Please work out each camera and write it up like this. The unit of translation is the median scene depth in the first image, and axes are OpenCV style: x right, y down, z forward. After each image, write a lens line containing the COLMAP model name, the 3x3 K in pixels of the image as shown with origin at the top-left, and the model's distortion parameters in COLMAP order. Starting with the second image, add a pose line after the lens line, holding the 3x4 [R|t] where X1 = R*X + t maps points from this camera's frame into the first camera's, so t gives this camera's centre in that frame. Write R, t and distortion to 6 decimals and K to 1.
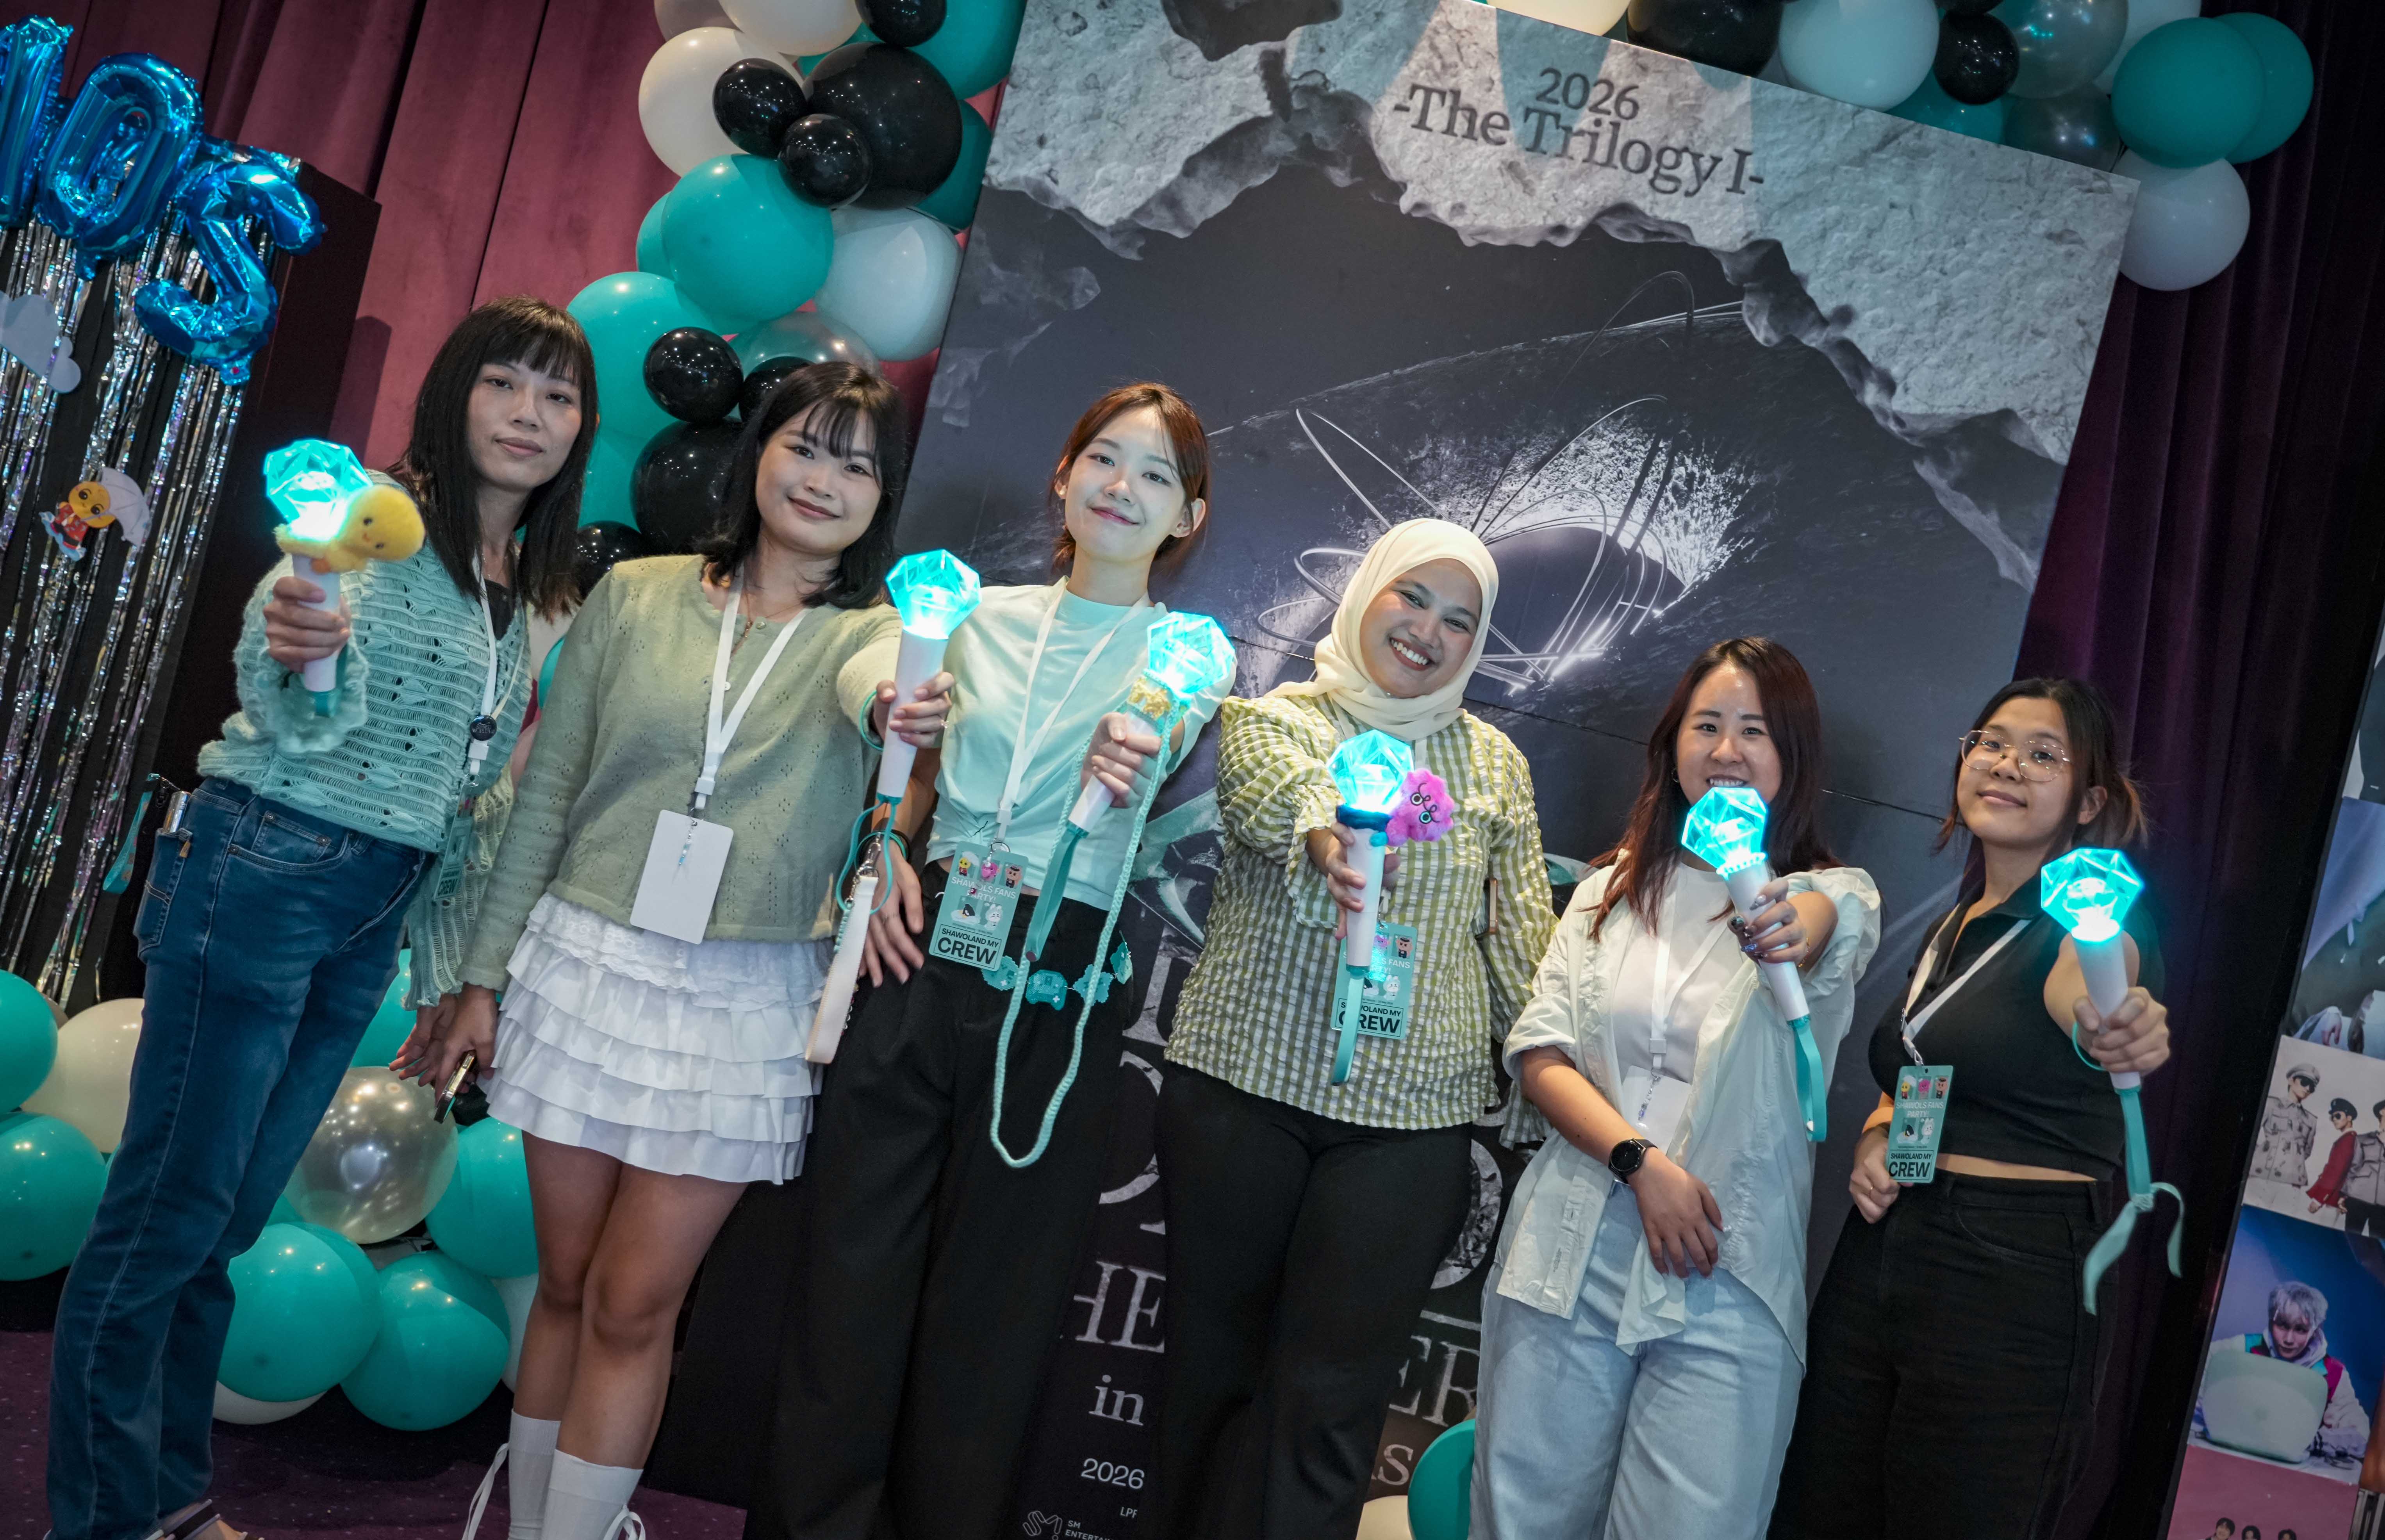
lens RADIAL K [[2505.2, 0, 1392.1], [0, 2505.2, 767.0], [0, 0, 1]] dist [0.029479, -0.019344]
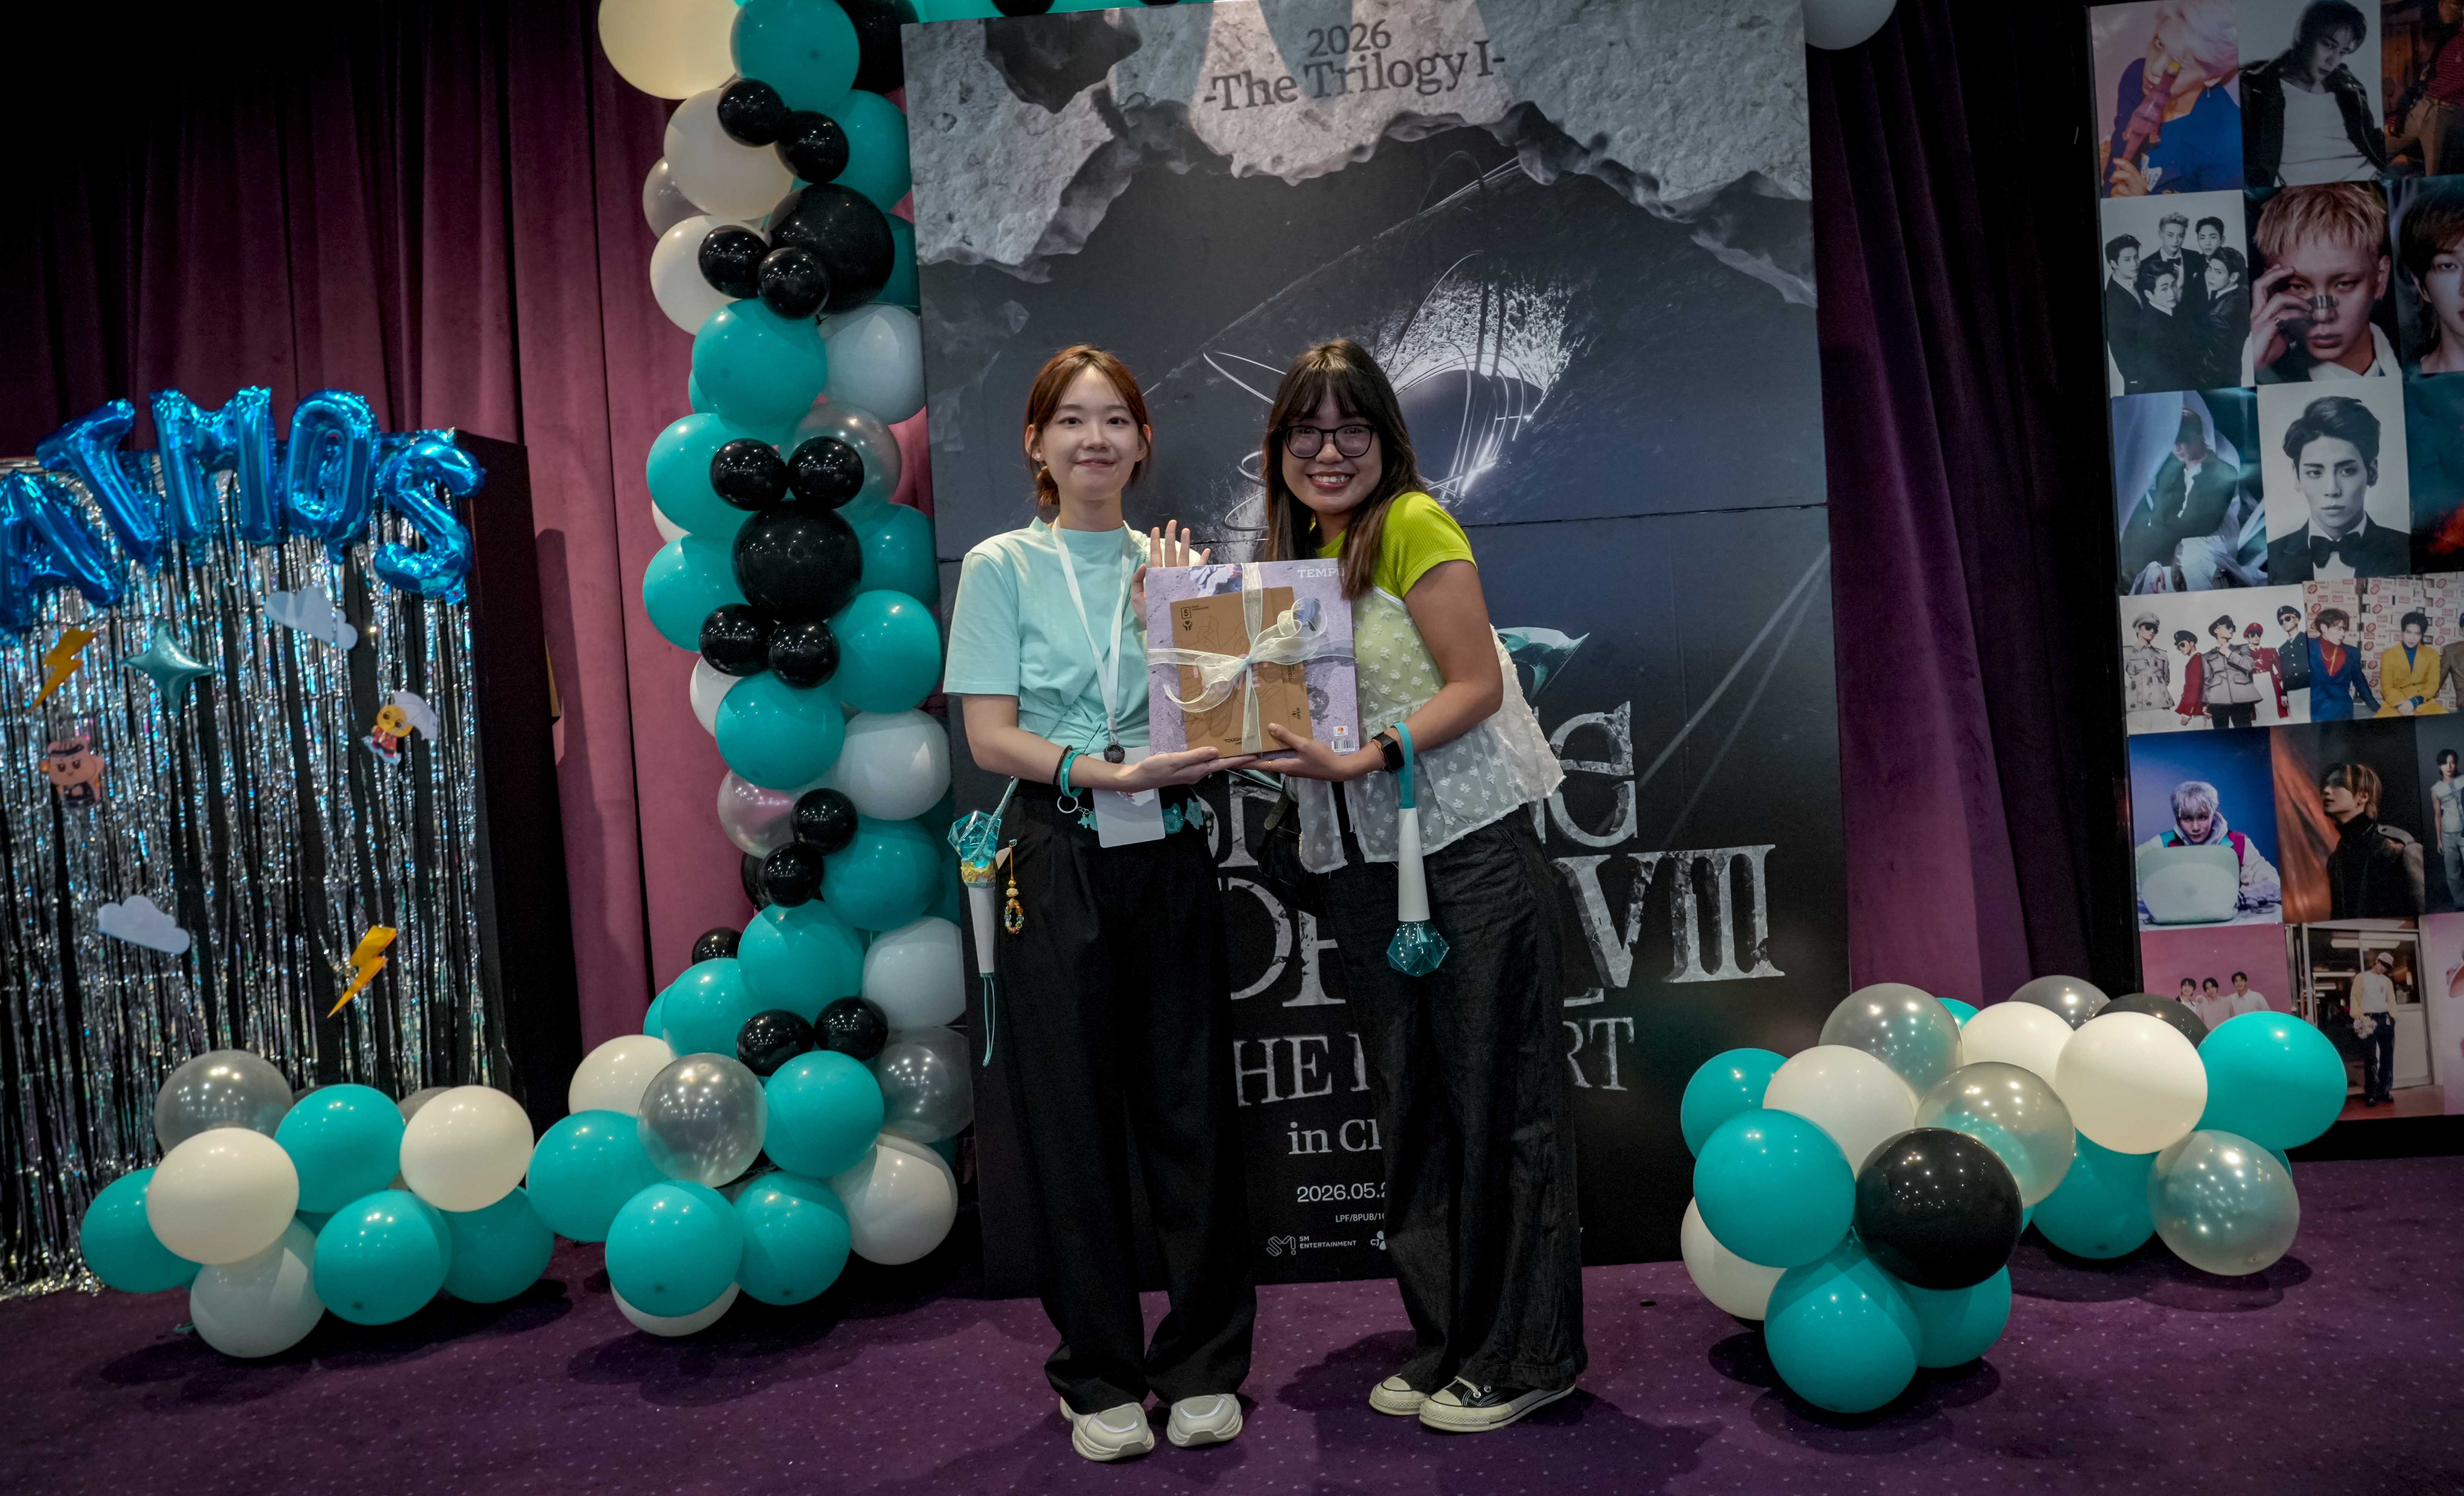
lens RADIAL K [[1800.9, 0, 1276.3], [0, 1800.9, 757.0], [0, 0, 1]] dist [-0.036278, 0.035201]
pose [[0.948977, -0.300686, -0.095034, 0.021369], [0.303949, 0.952443, 0.021619, 0.041612], [0.084014, -0.049401, 0.995239, 0.093015]]
